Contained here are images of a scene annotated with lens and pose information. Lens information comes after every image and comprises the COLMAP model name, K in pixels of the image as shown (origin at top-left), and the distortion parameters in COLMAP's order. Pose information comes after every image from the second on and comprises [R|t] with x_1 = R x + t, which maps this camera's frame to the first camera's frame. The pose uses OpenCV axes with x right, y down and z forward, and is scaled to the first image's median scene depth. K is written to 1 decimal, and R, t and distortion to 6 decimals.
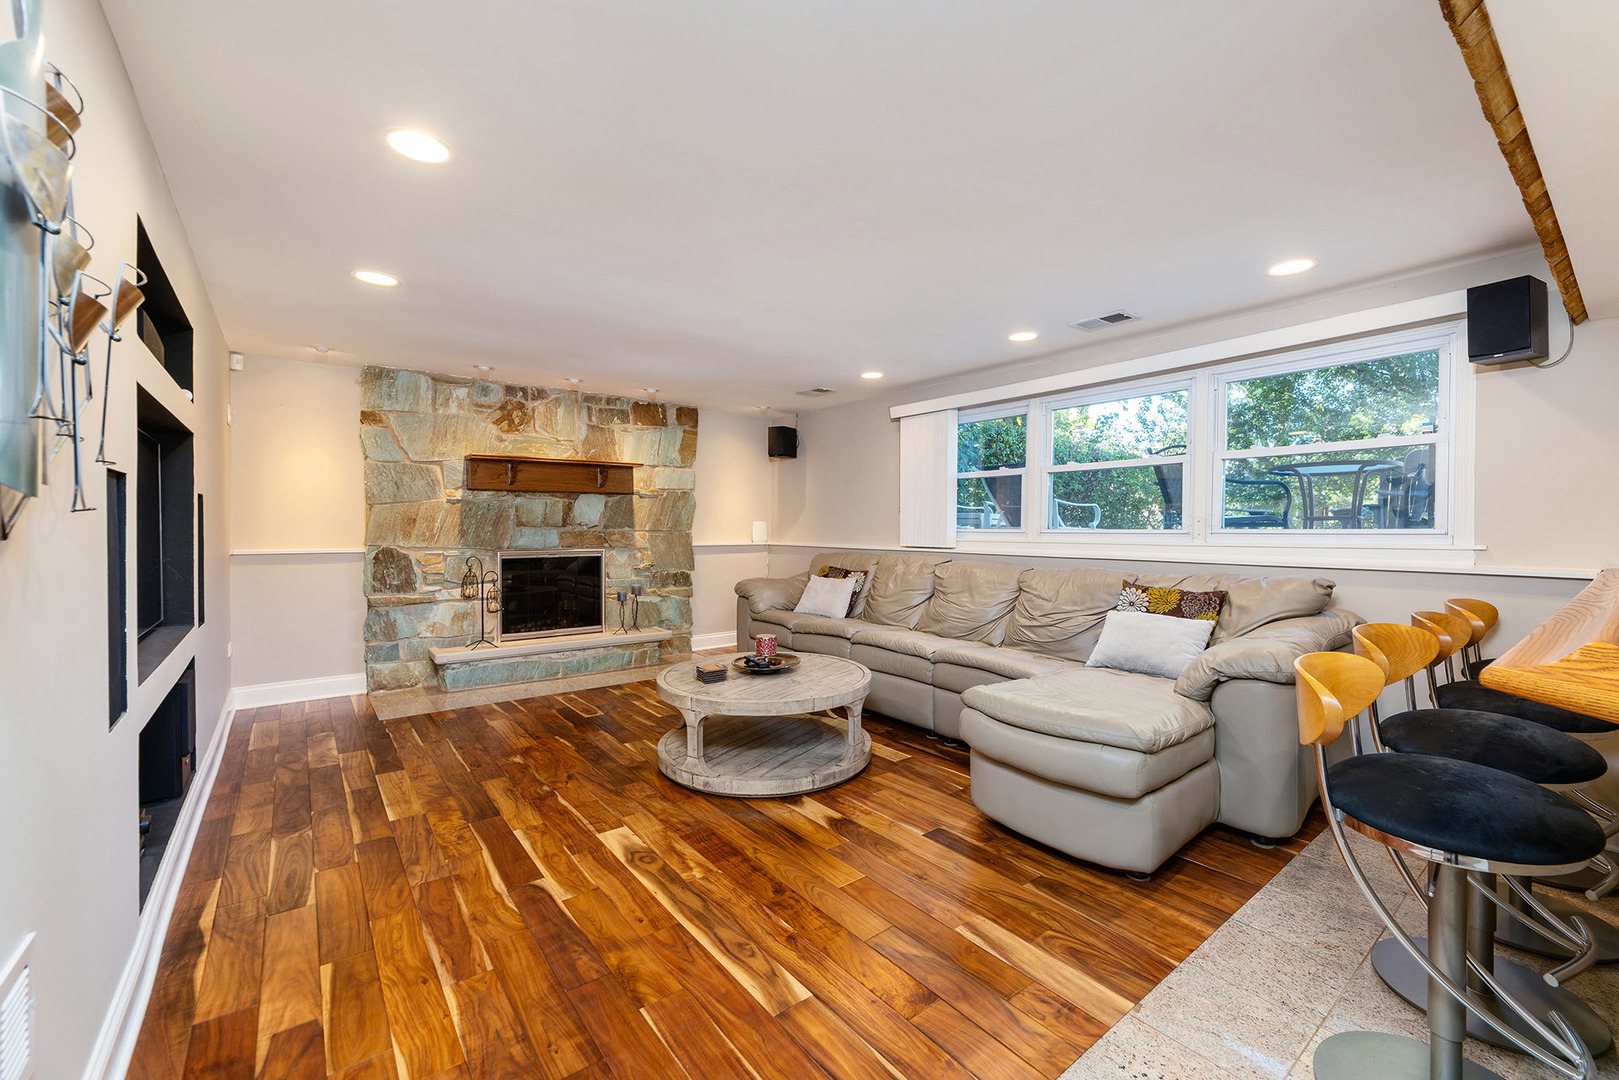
lens RADIAL K [[672.1, 0, 842.2], [0, 672.1, 528.7], [0, 0, 1]] dist [-0.002609, -0.000287]
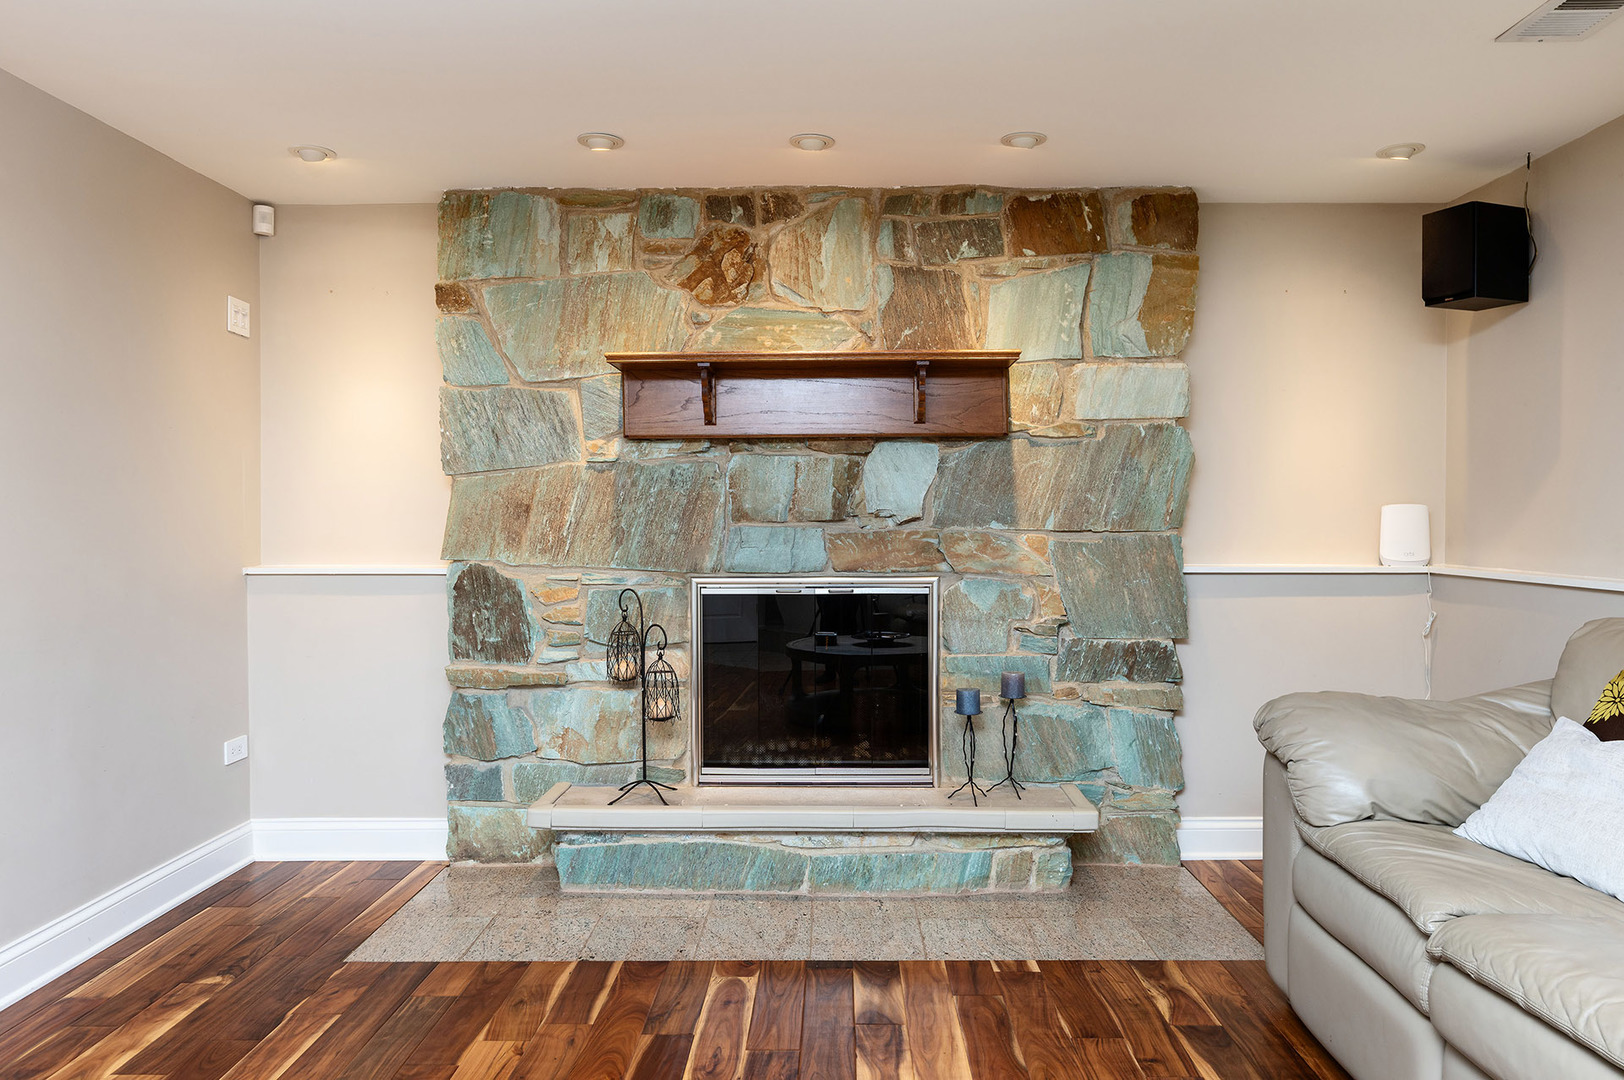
lens RADIAL K [[1089.2, 0, 815.2], [0, 1089.2, 528.3], [0, 0, 1]] dist [-0.001403, -0.000237]
pose [[0.764636, 0.002035, -0.644459, 0.006651], [0.000437, 0.999993, 0.003677, -0.001147], [0.644462, -0.003093, 0.764630, 0.509120]]
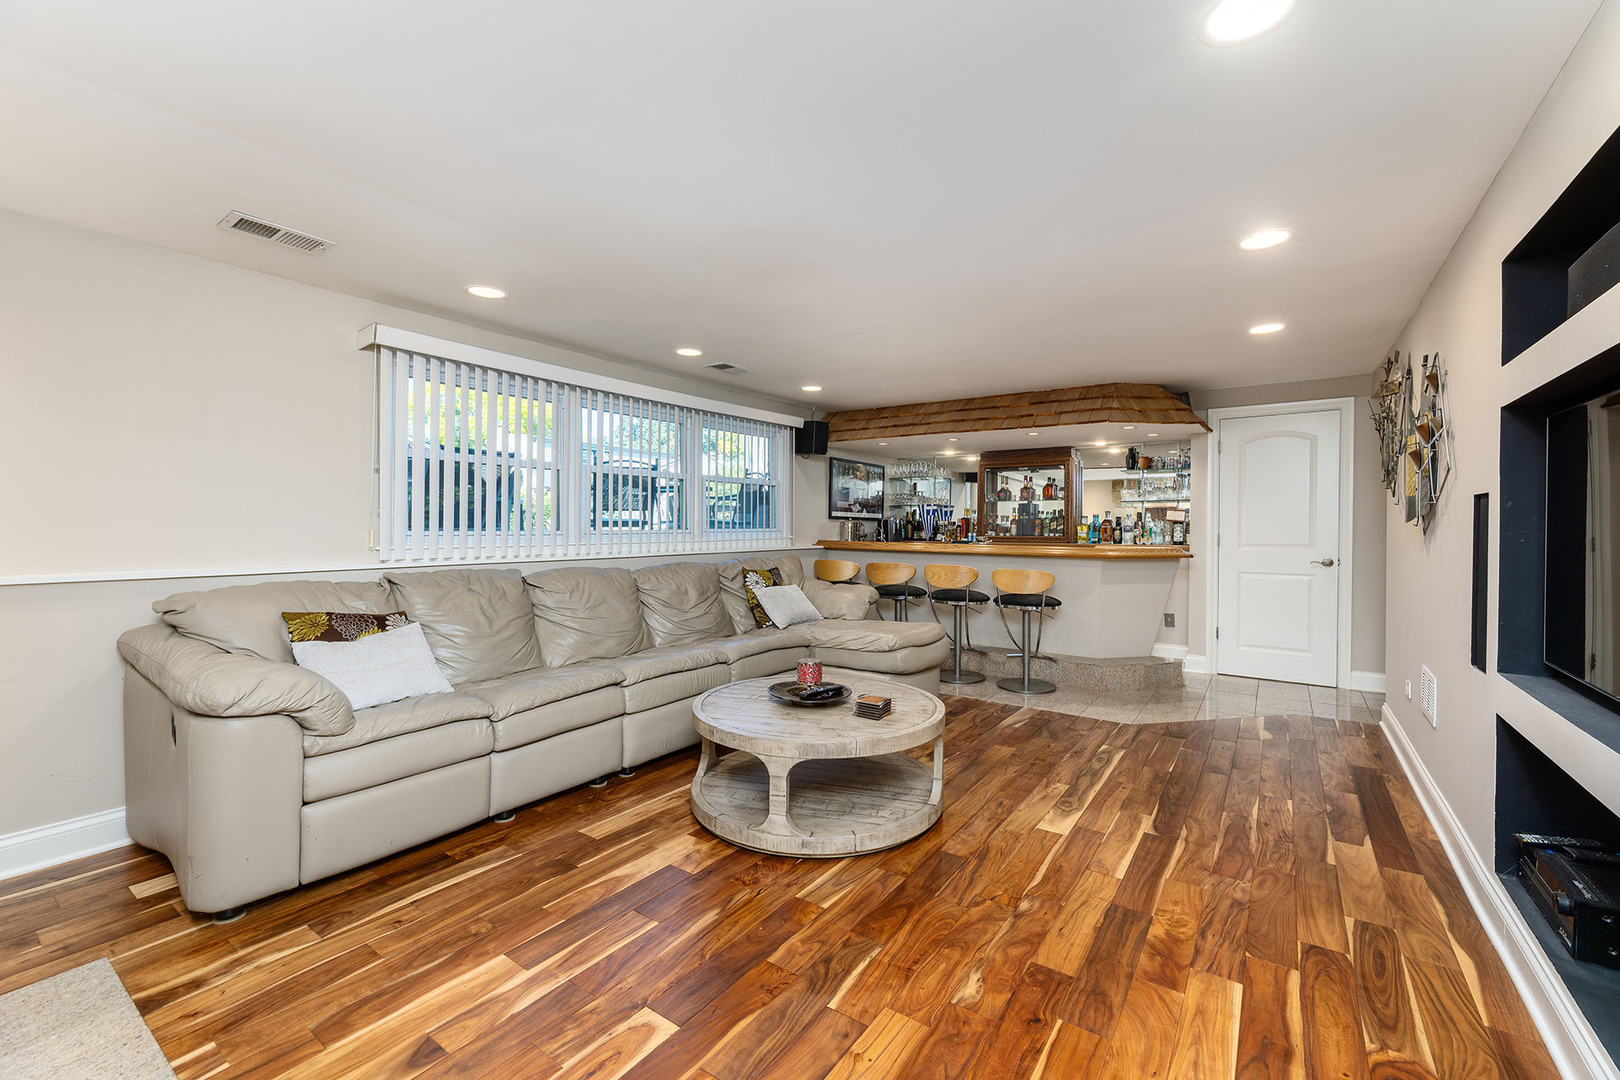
lens RADIAL K [[672.5, 0, 807.7], [0, 672.5, 531.3], [0, 0, 1]] dist [-0.002609, -0.000287]
pose [[-0.268275, -0.011691, 0.963271, -0.615271], [0.001984, 0.999918, 0.012688, -0.008953], [-0.963340, 0.005315, -0.268230, 0.820320]]
